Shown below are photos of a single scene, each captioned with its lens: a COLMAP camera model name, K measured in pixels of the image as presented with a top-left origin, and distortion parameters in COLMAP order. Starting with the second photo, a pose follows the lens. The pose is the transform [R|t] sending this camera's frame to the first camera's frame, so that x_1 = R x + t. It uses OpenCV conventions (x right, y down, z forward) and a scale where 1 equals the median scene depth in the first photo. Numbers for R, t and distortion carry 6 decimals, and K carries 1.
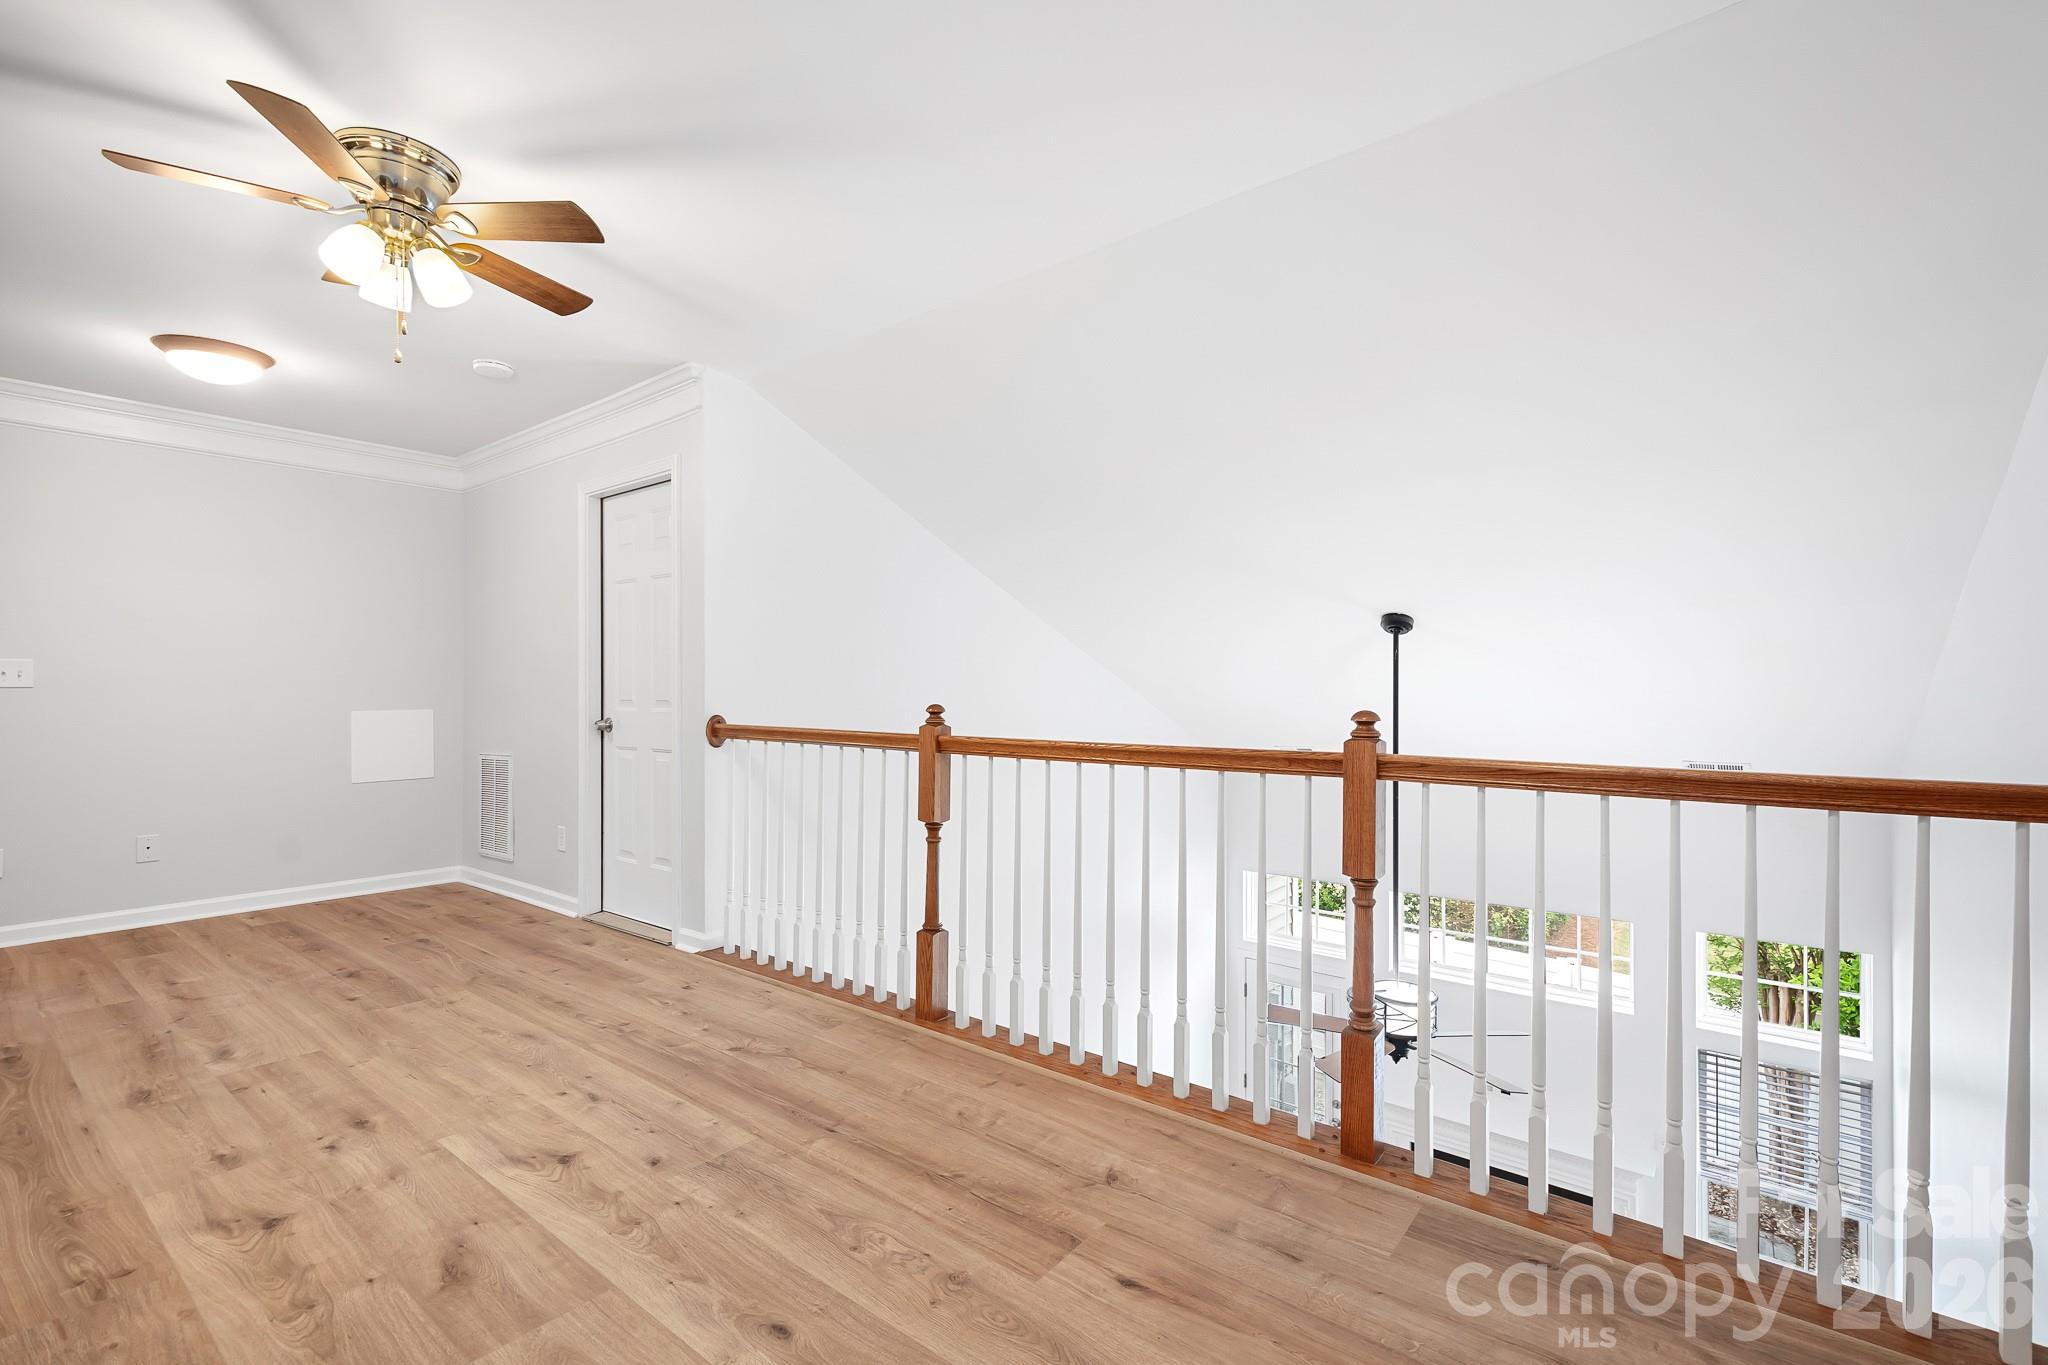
lens RADIAL K [[915.2, 0, 1027.0], [0, 915.2, 694.2], [0, 0, 1]] dist [0.004014, -0.001753]
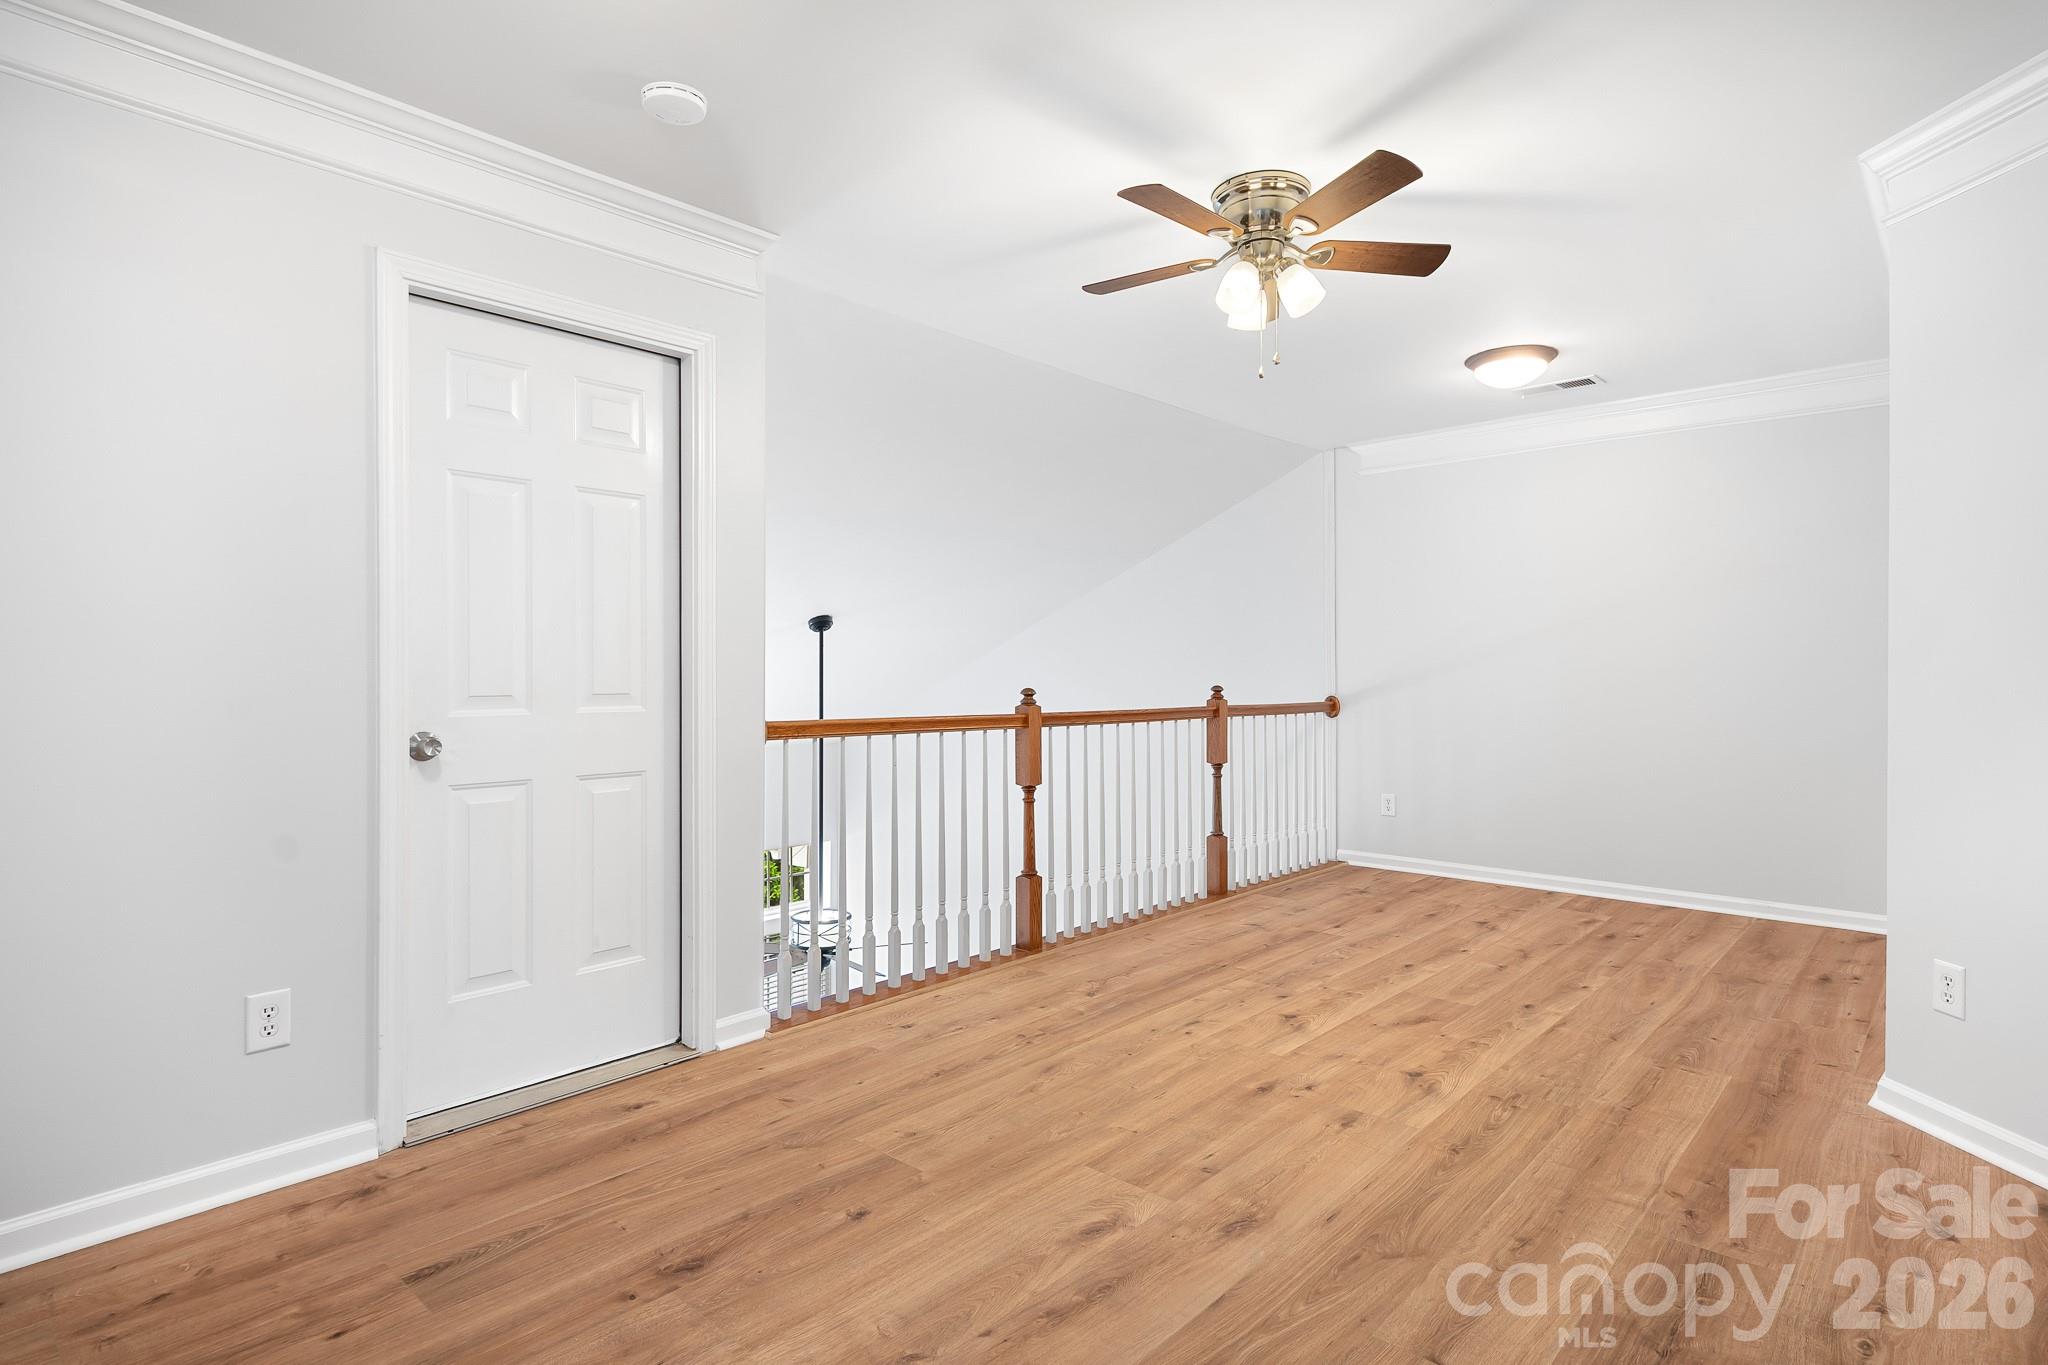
lens RADIAL K [[1072.5, 0, 1038.3], [0, 1072.5, 675.9], [0, 0, 1]] dist [0.021884, -0.000969]
pose [[0.048425, -0.000025, 0.998827, -1.660525], [0.005966, 0.999982, -0.000264, -0.005191], [-0.998809, 0.005972, 0.048425, 1.007536]]
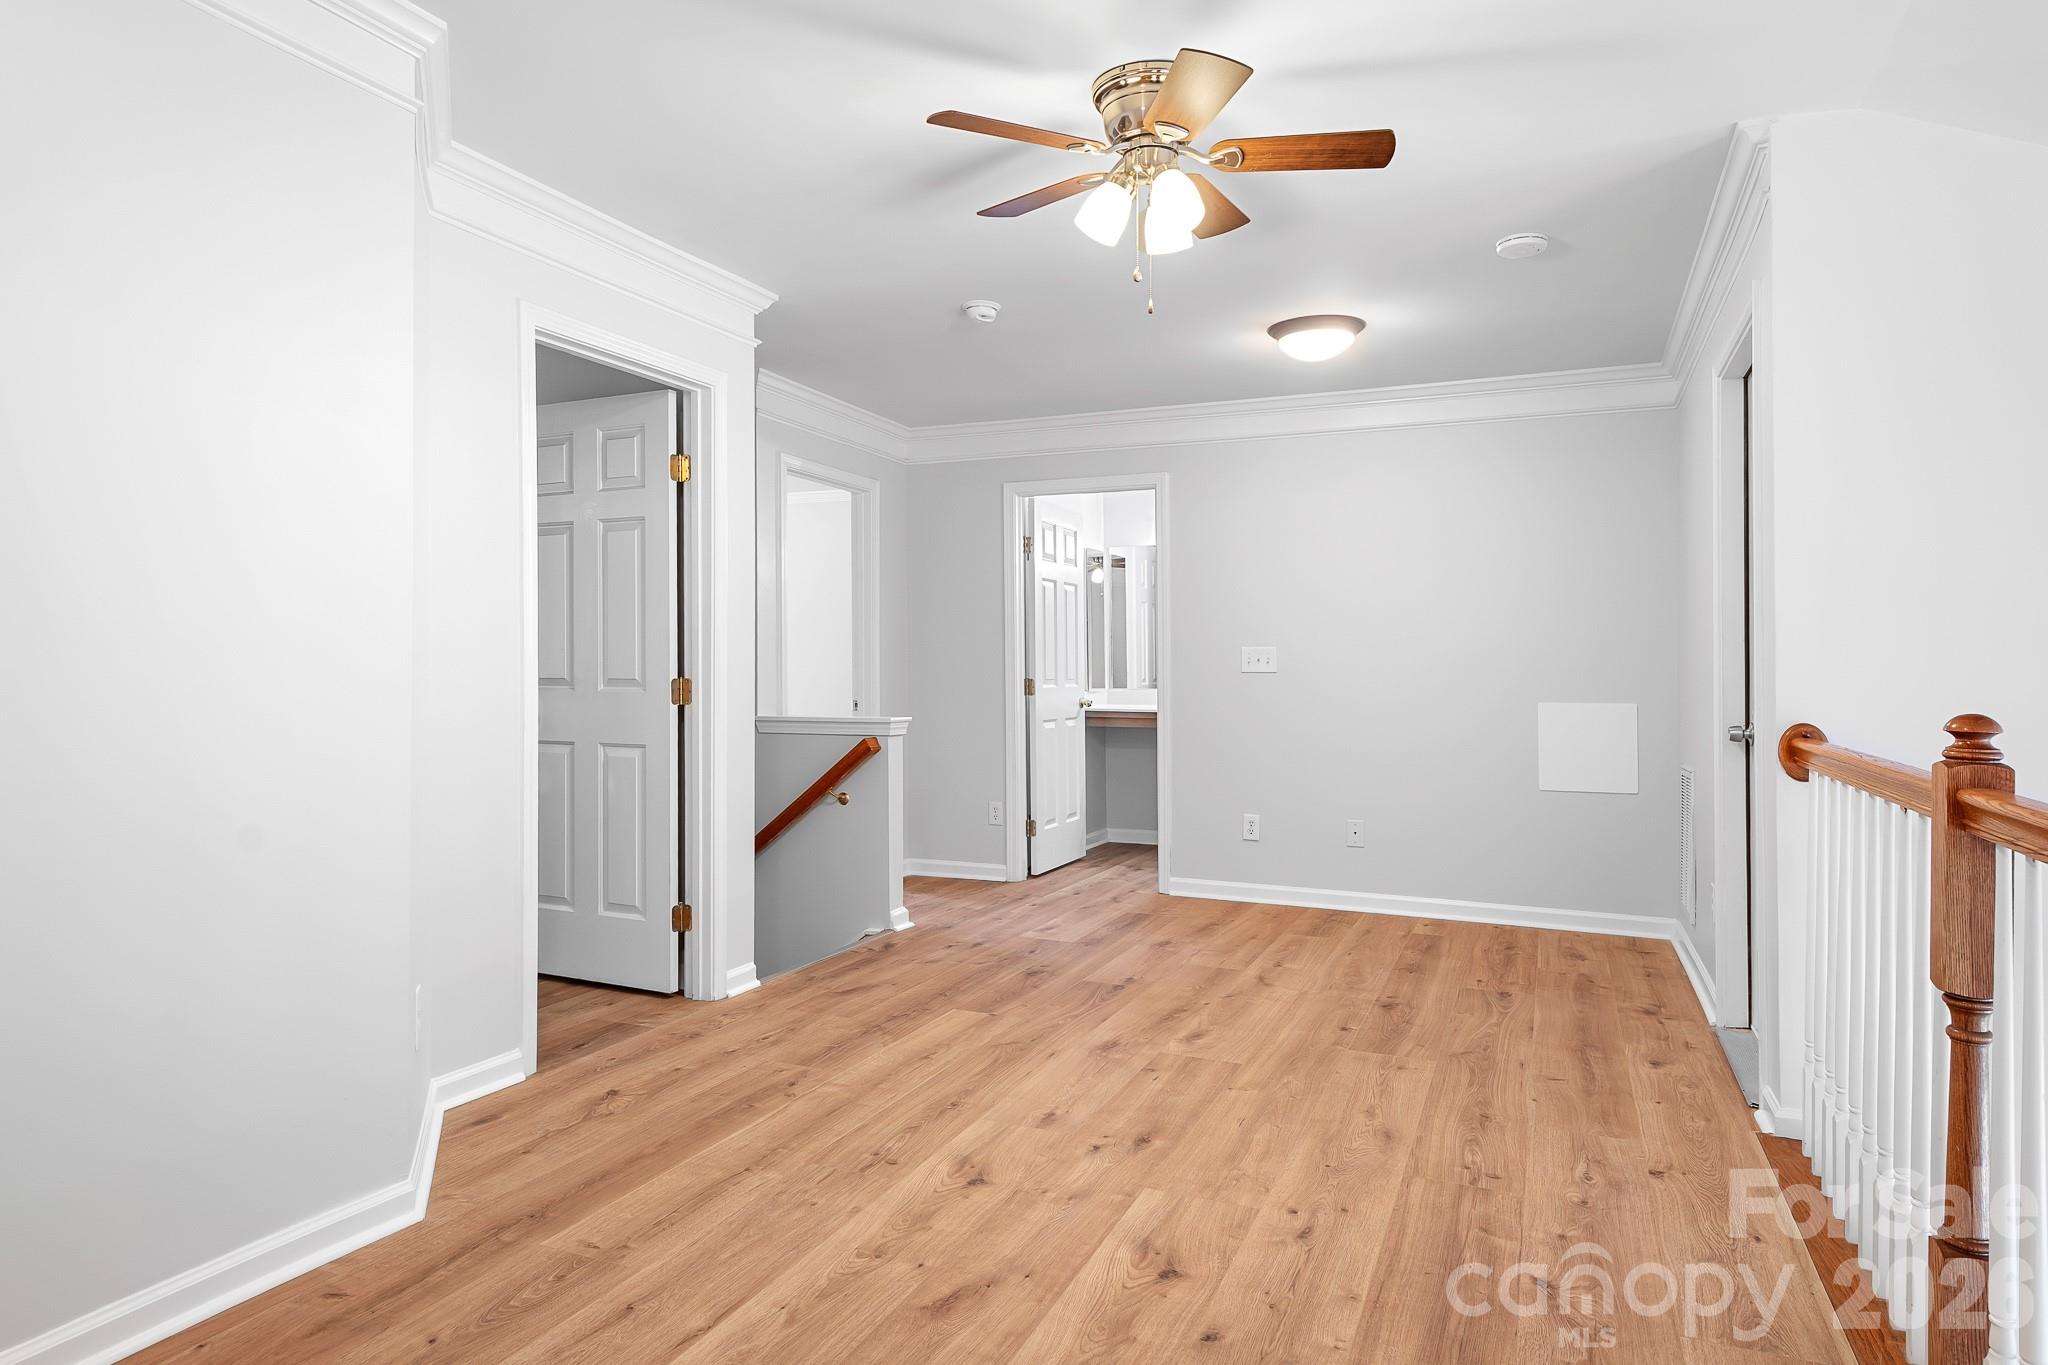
lens RADIAL K [[1214.7, 0, 1008.6], [0, 1214.7, 669.5], [0, 0, 1]] dist [0.019033, -0.002905]
pose [[0.249455, -0.000285, -0.968386, 0.365542], [-0.012592, 0.999914, -0.003538, -0.002224], [0.968304, 0.013076, 0.249430, 0.467120]]
